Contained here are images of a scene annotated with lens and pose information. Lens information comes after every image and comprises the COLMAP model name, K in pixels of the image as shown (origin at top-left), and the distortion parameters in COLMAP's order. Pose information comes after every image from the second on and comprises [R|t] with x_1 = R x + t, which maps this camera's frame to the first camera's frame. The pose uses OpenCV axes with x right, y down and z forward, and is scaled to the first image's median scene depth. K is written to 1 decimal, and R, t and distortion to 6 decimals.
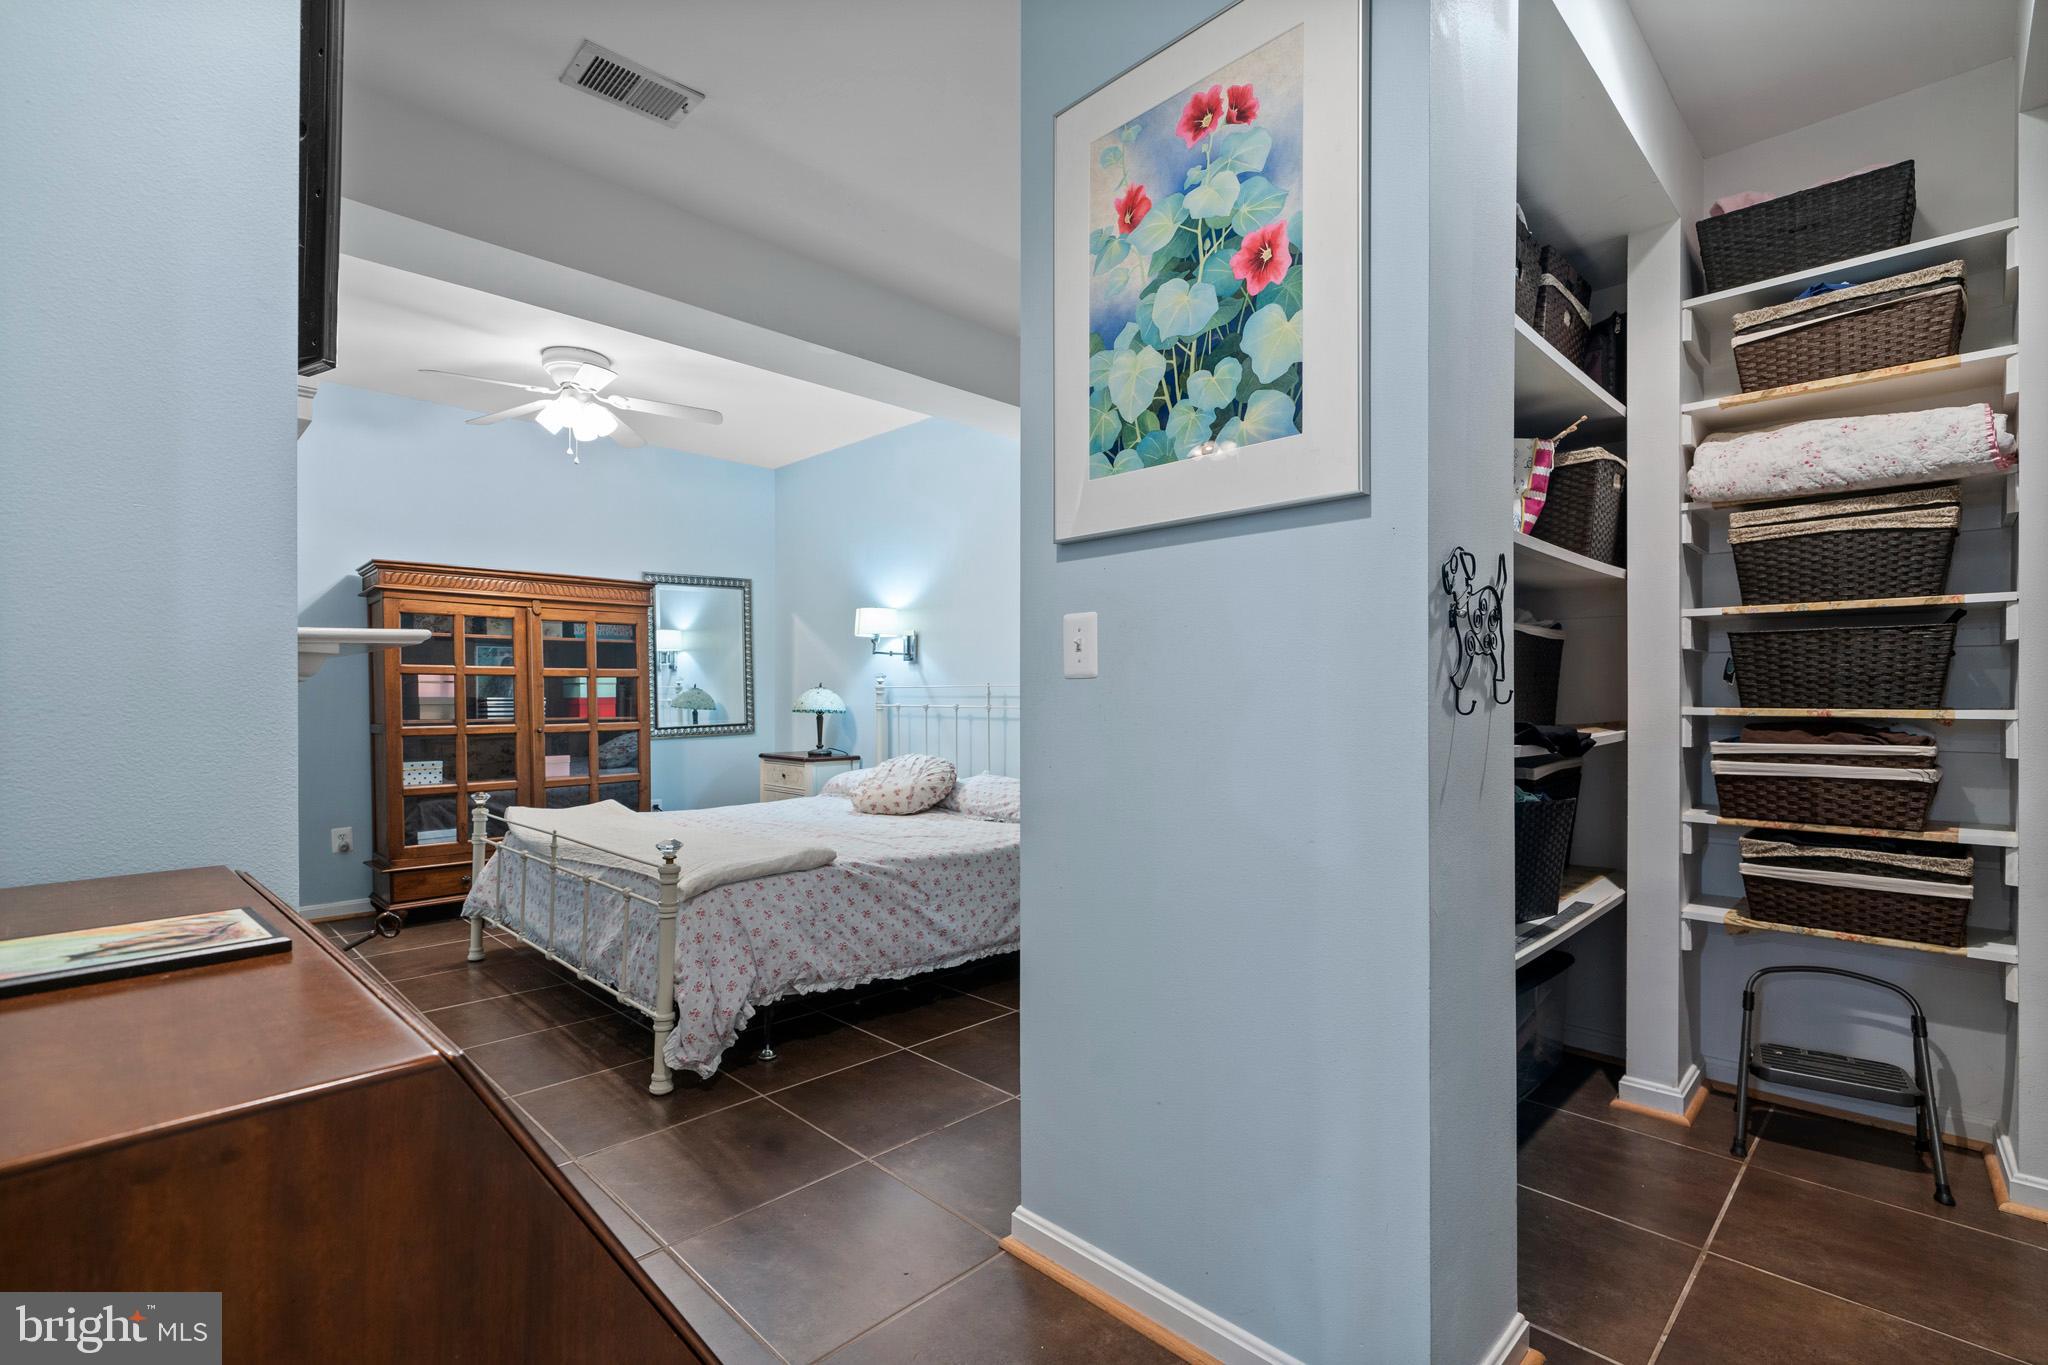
lens RADIAL K [[910.8, 0, 1009.7], [0, 910.8, 712.9], [0, 0, 1]] dist [-0.000622, -0.000186]
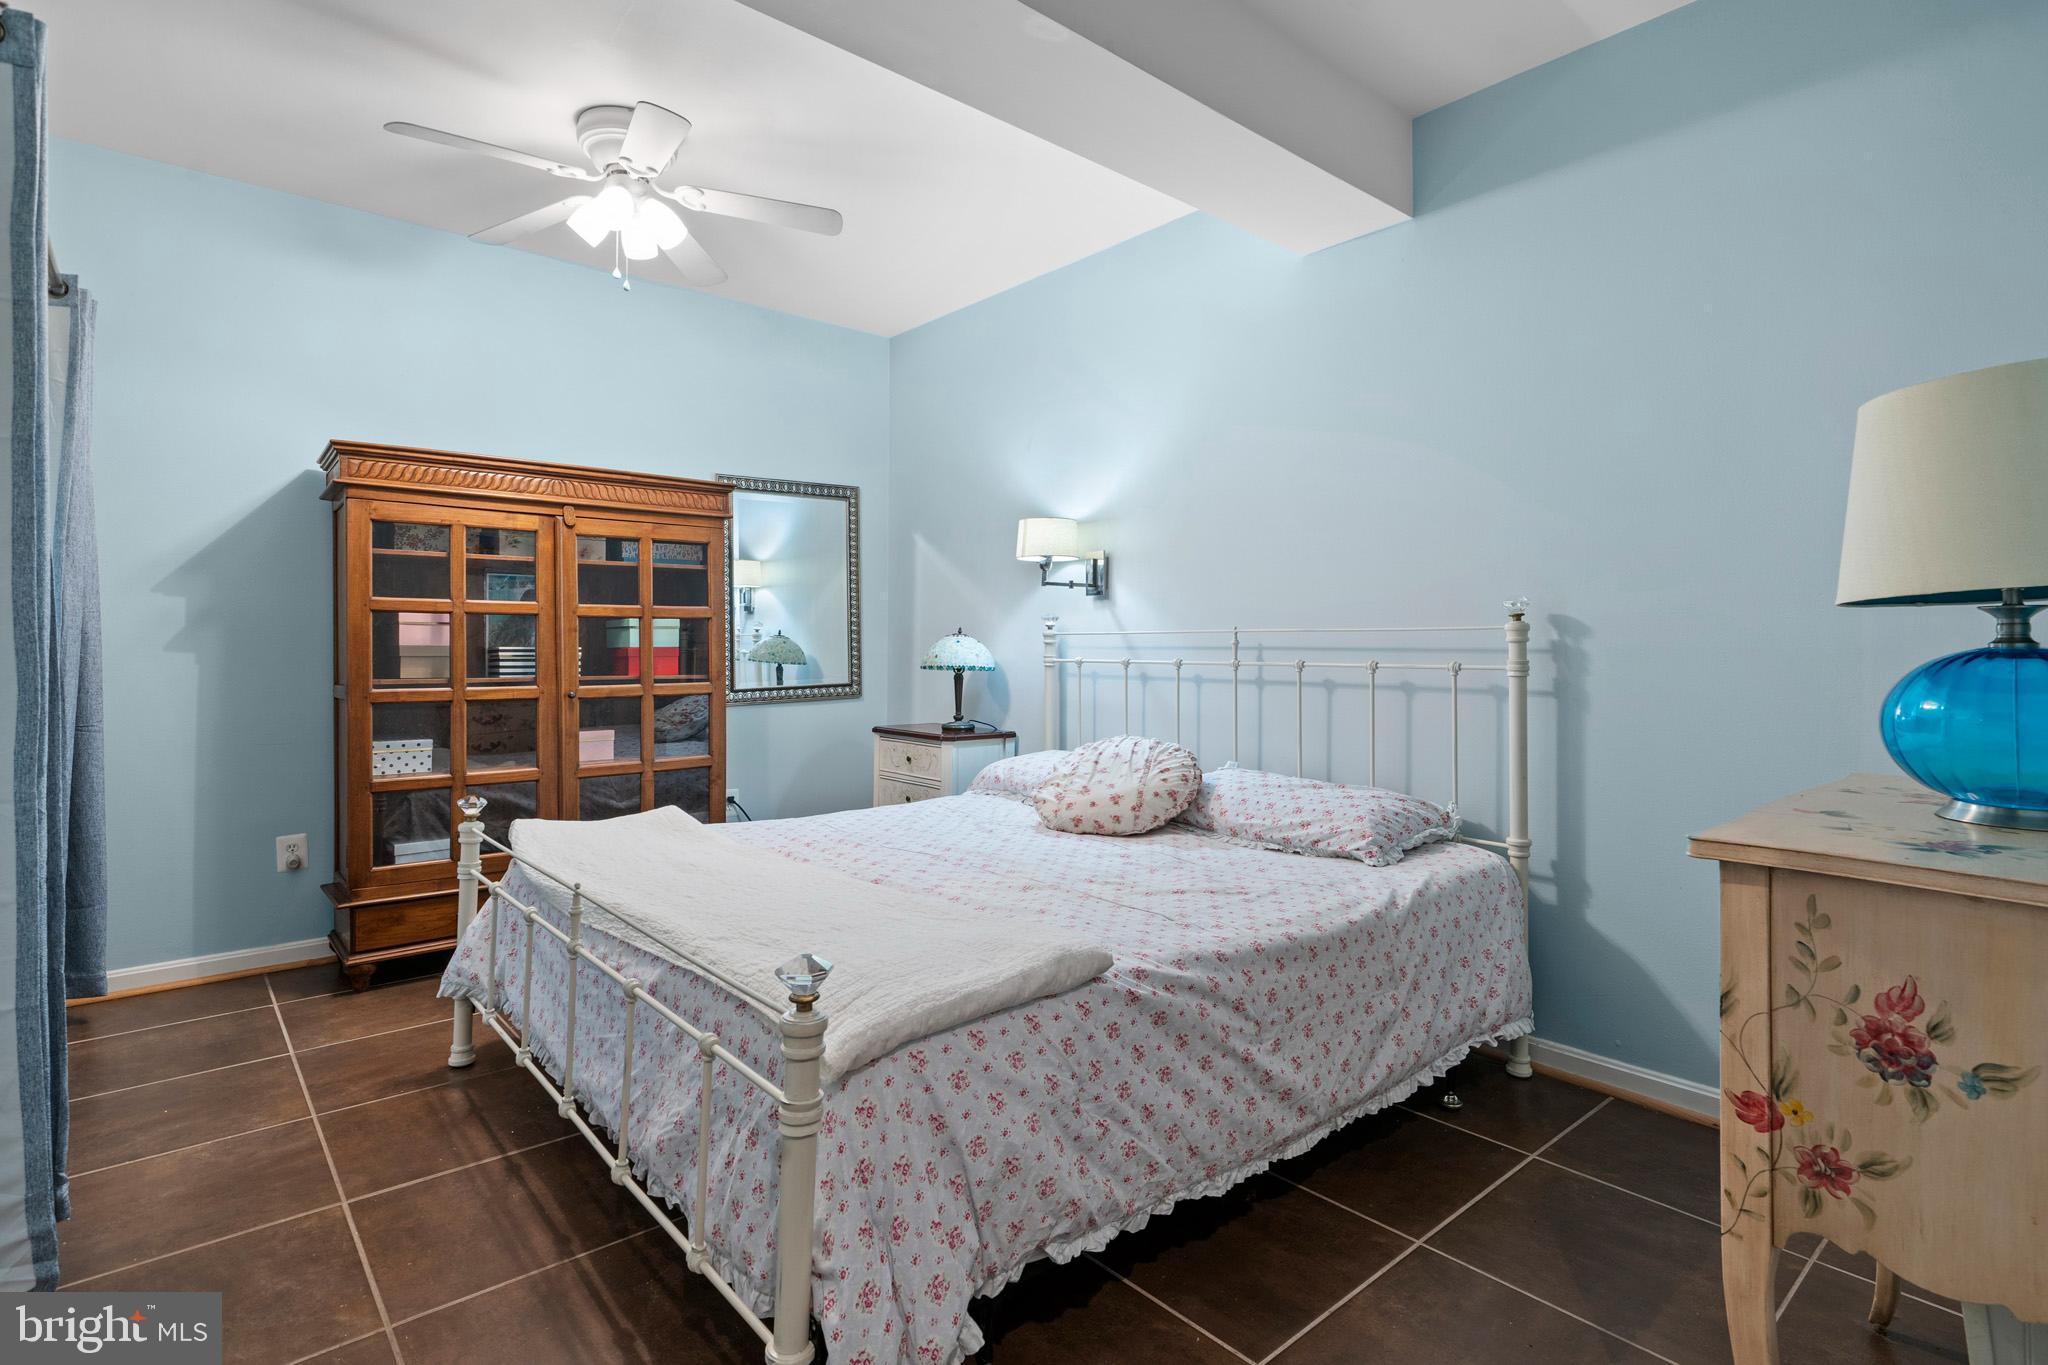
lens RADIAL K [[1024.0, 0, 1027.4], [0, 1024.0, 654.2], [0, 0, 1]] dist [-0.002085, -0.001007]
pose [[0.997190, 0.003849, -0.074820, -0.127249], [-0.004825, 0.999906, -0.012872, -0.003363], [0.074763, 0.013197, 0.997114, 0.281380]]
